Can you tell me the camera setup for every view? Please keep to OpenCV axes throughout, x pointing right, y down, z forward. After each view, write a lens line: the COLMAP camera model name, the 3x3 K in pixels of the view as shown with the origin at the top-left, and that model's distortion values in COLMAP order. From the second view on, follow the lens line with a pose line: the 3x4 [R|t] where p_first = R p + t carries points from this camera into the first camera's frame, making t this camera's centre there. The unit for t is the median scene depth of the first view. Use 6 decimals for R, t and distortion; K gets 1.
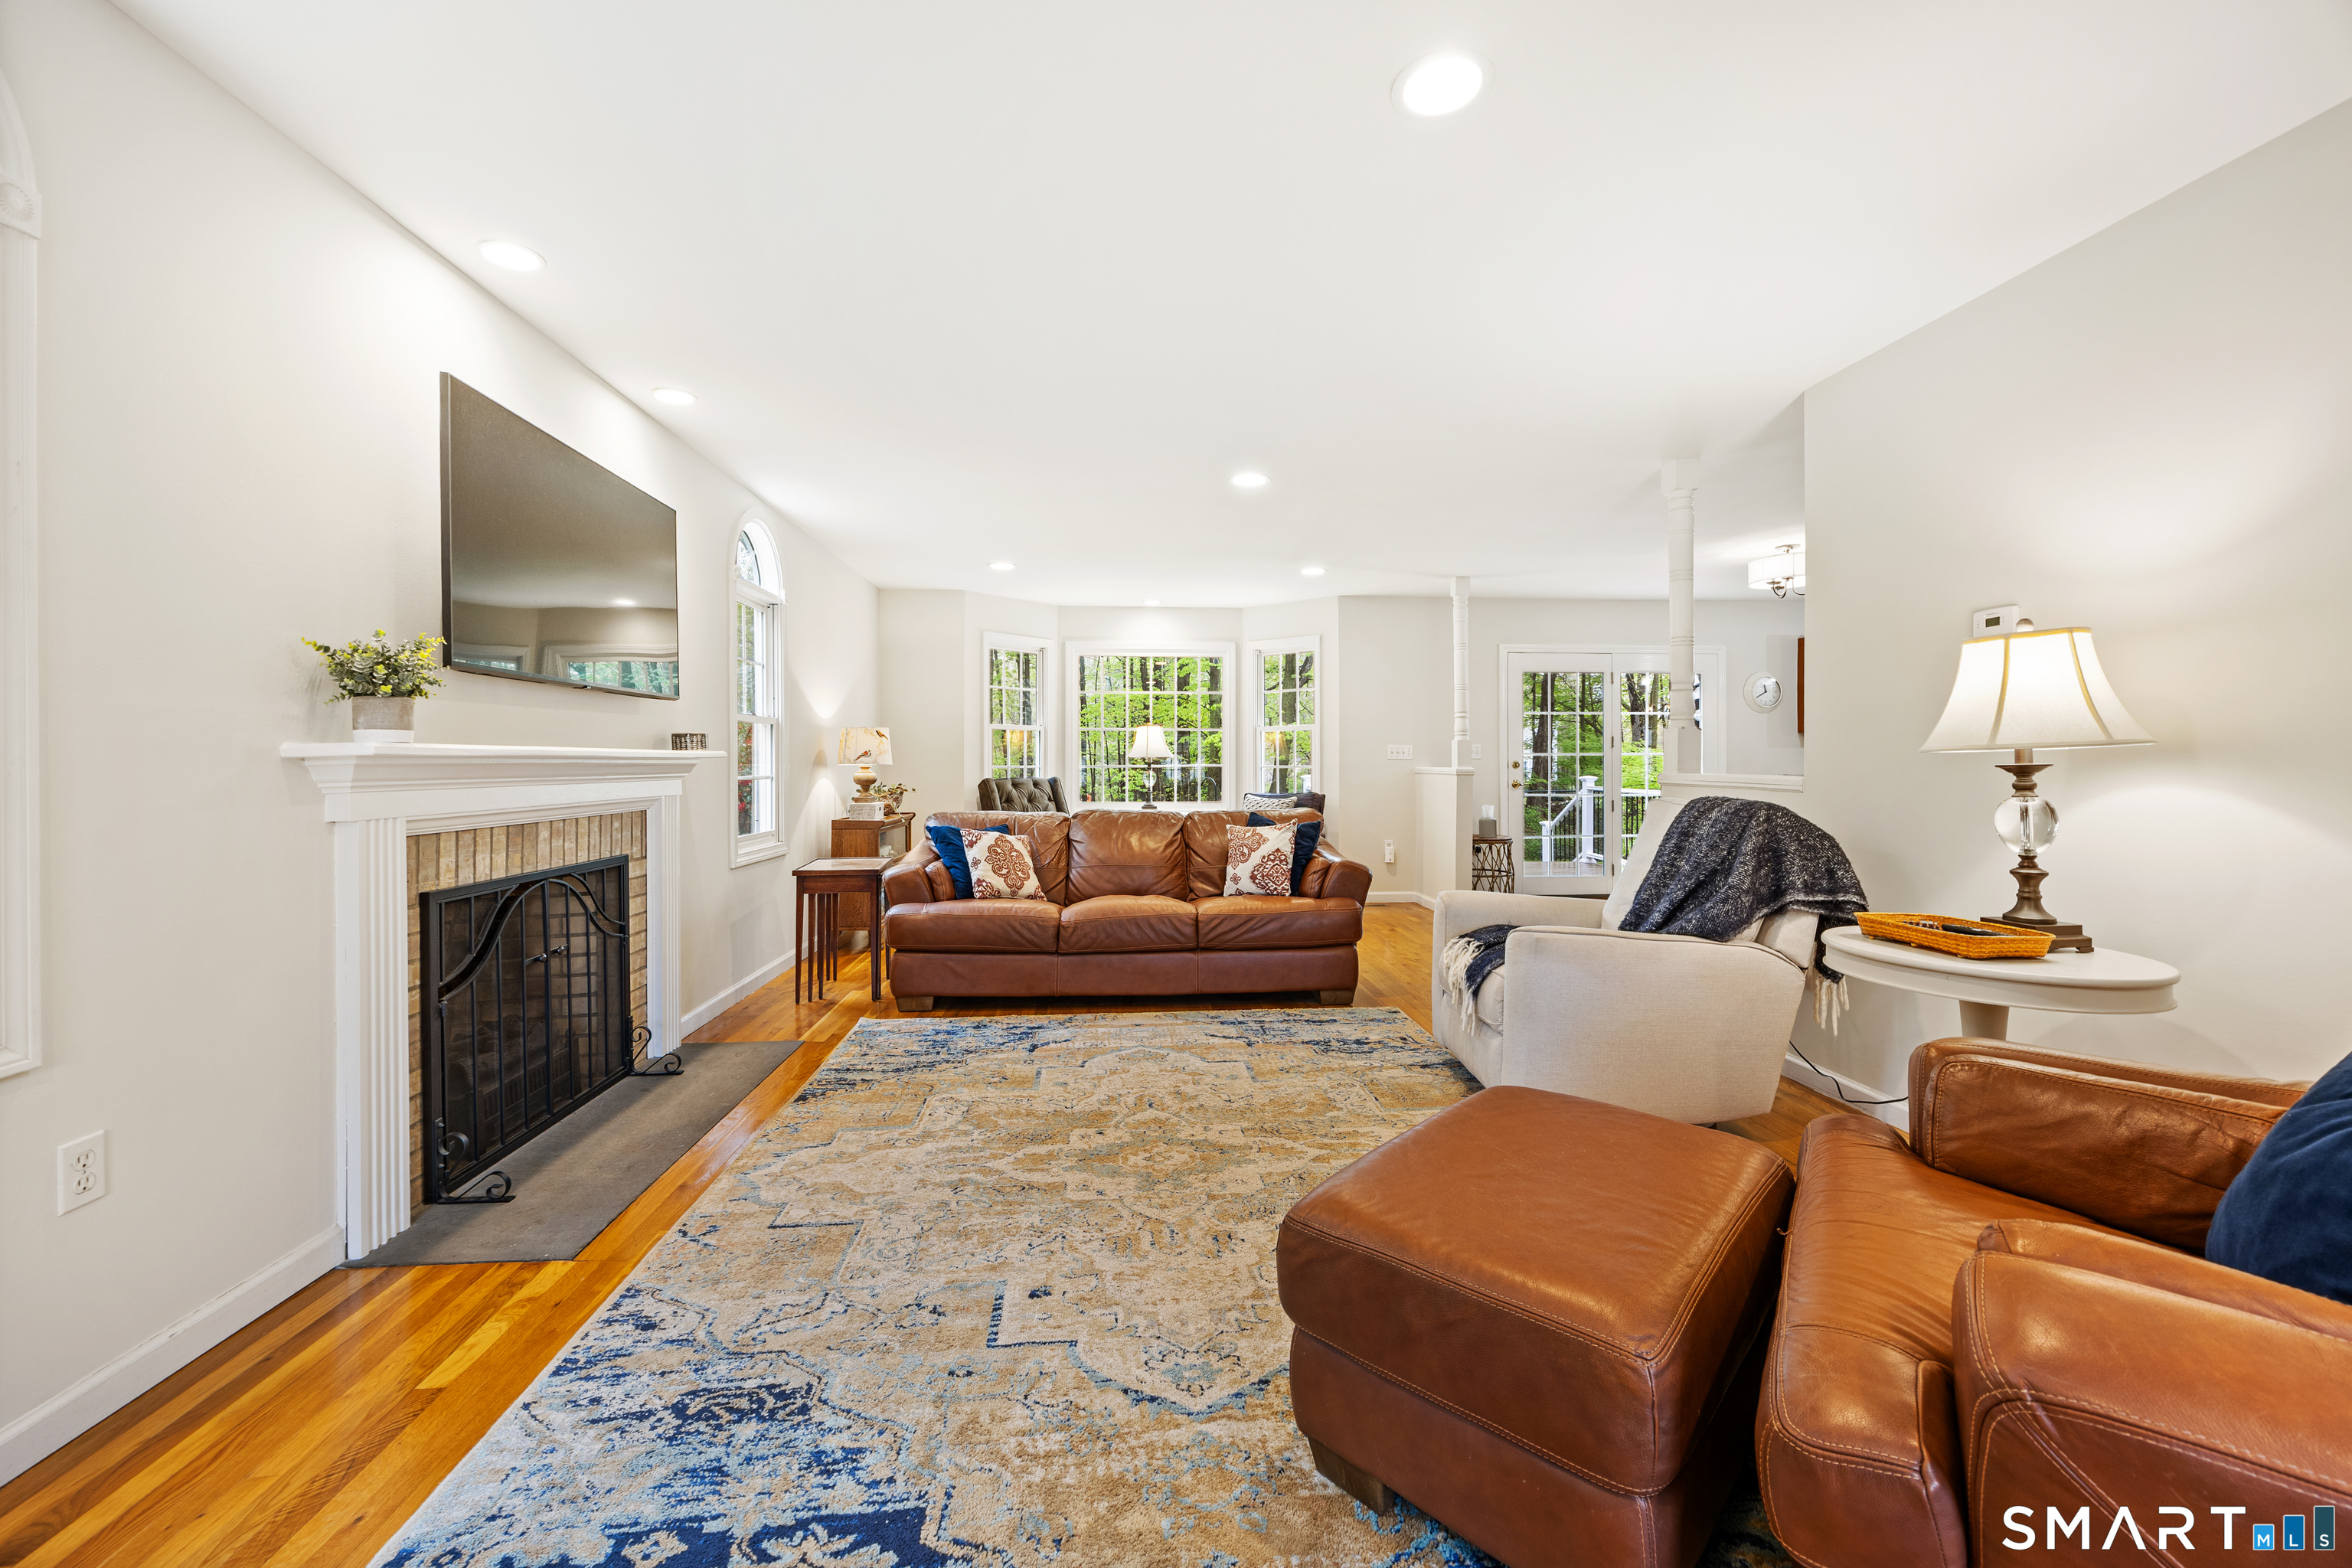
lens RADIAL K [[919.9, 0, 1178.0], [0, 919.9, 759.6], [0, 0, 1]] dist [-0.001460, 0.000006]
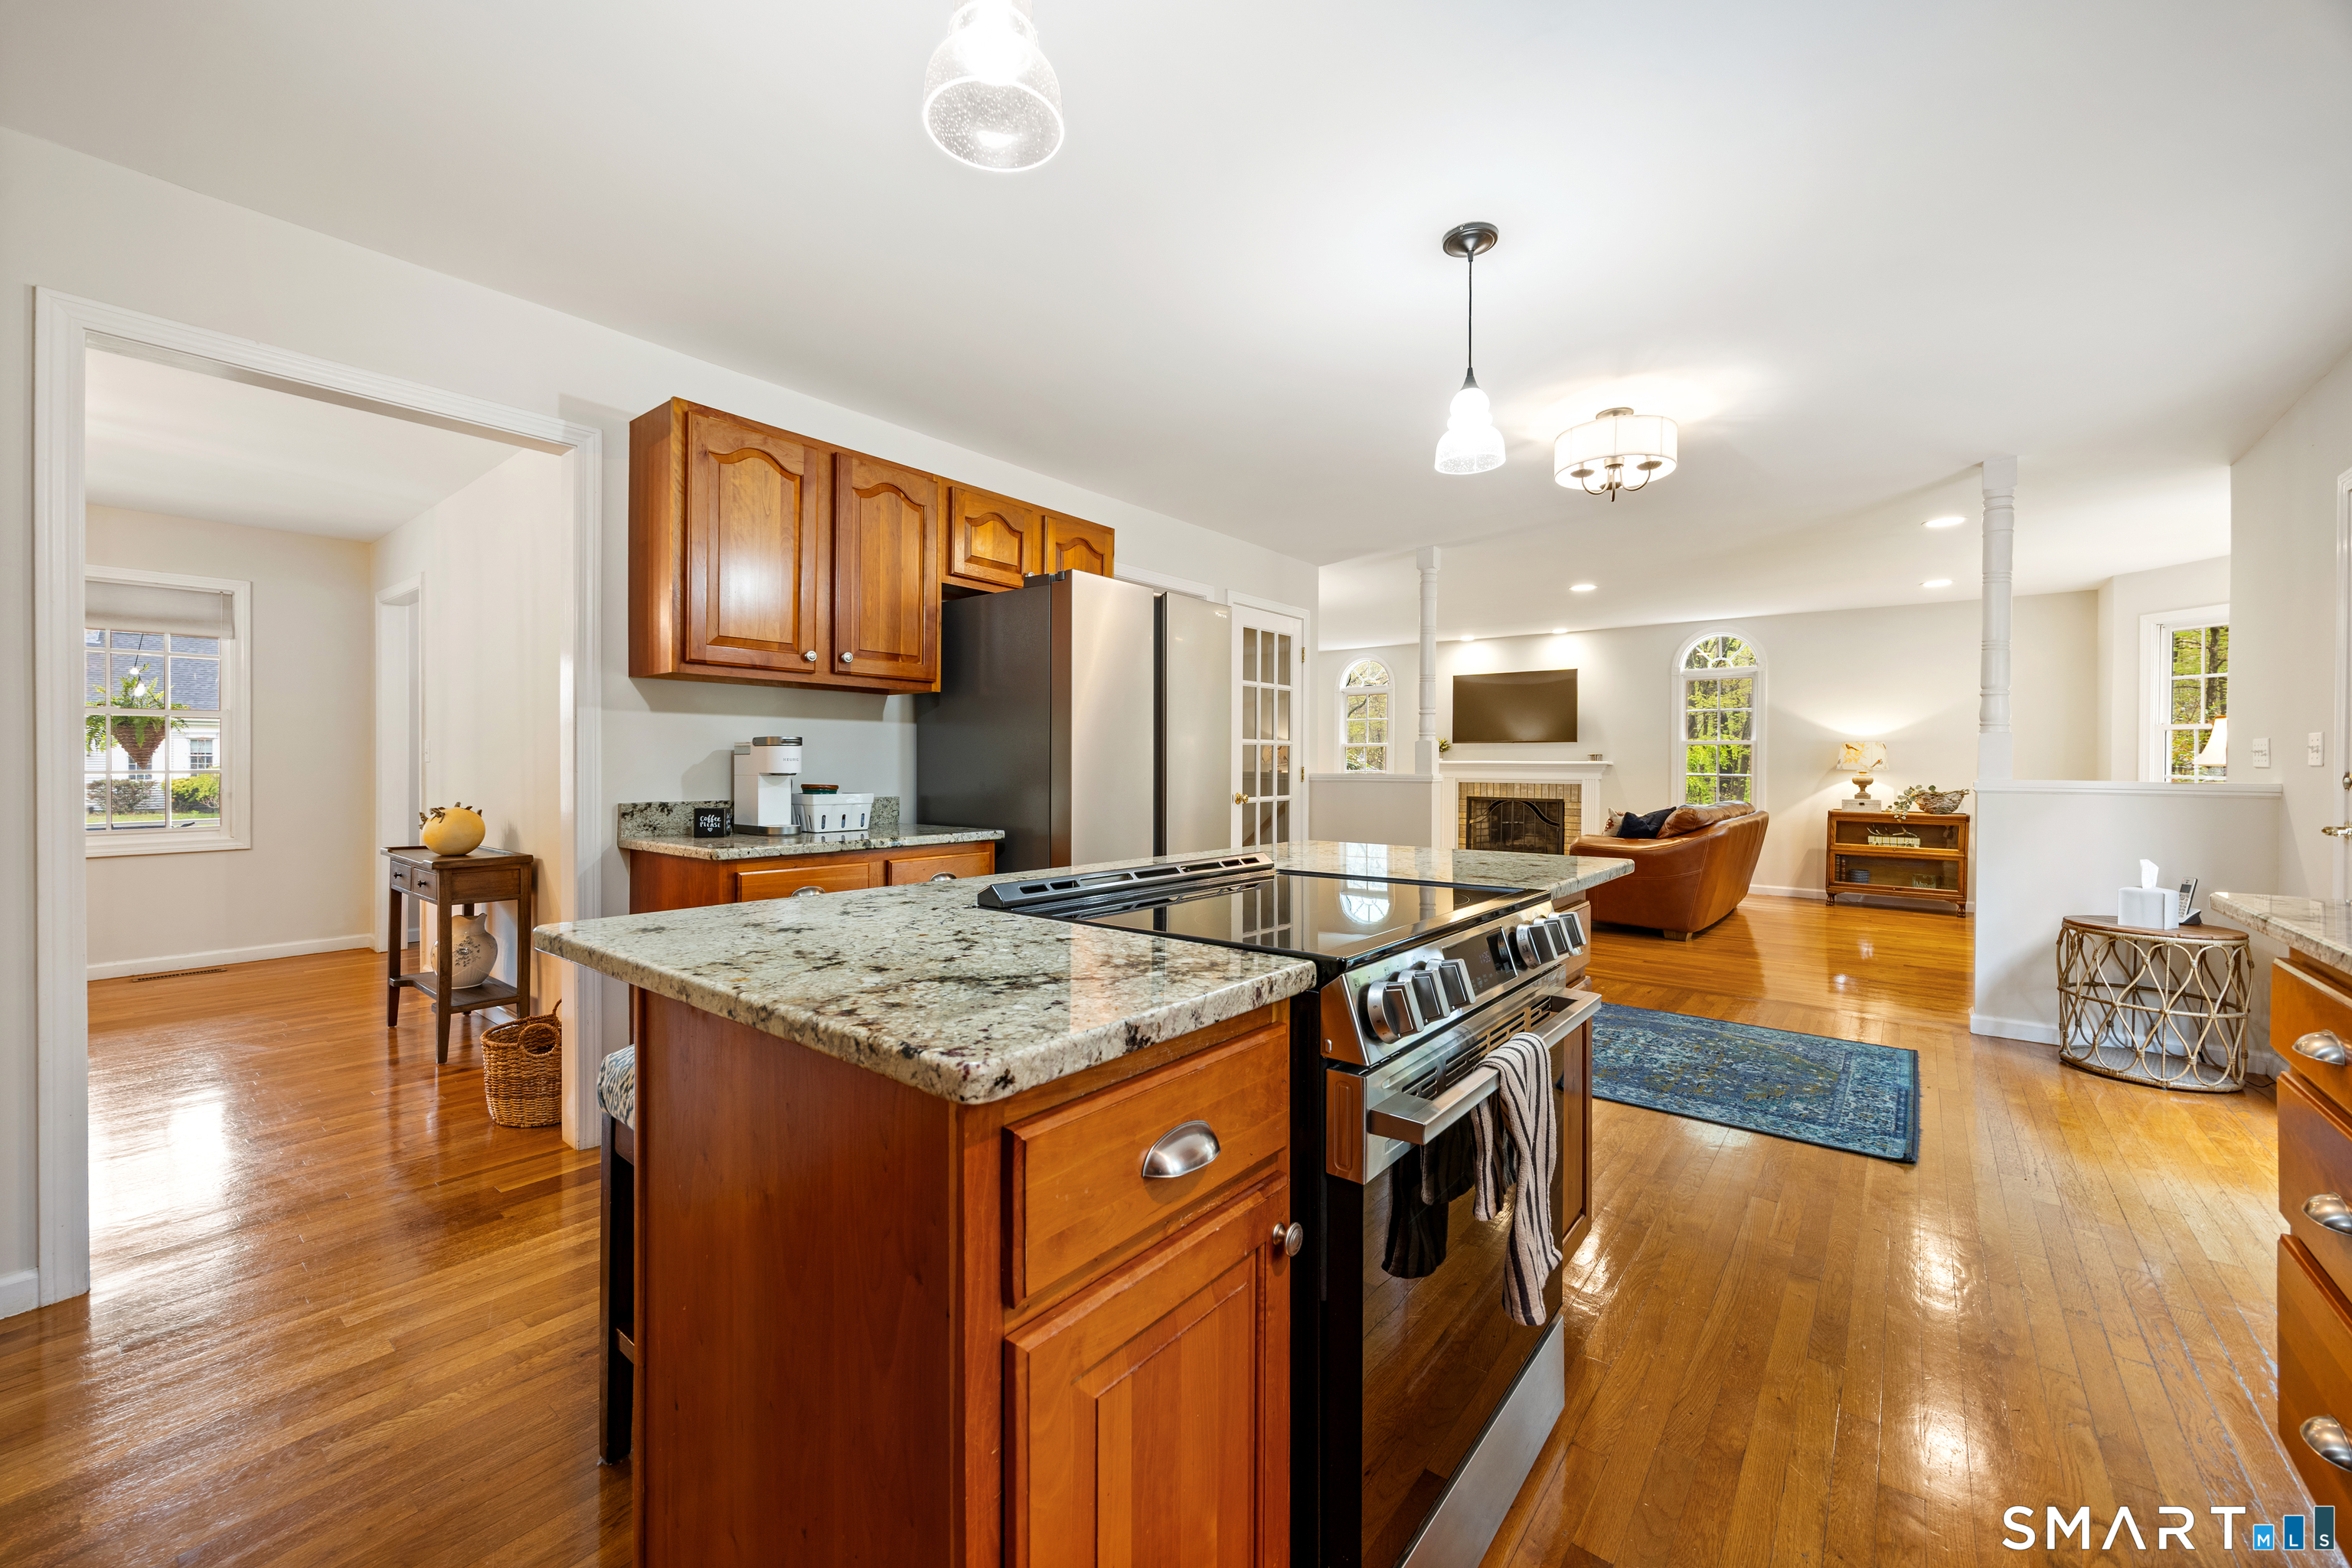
lens RADIAL K [[919.9, 0, 1178.0], [0, 919.9, 759.6], [0, 0, 1]] dist [-0.001460, 0.000006]
pose [[-0.691657, 0.000832, -0.722226, 2.615301], [0.001625, 0.999999, -0.000404, -0.020228], [0.722225, -0.001453, -0.691657, 2.457349]]
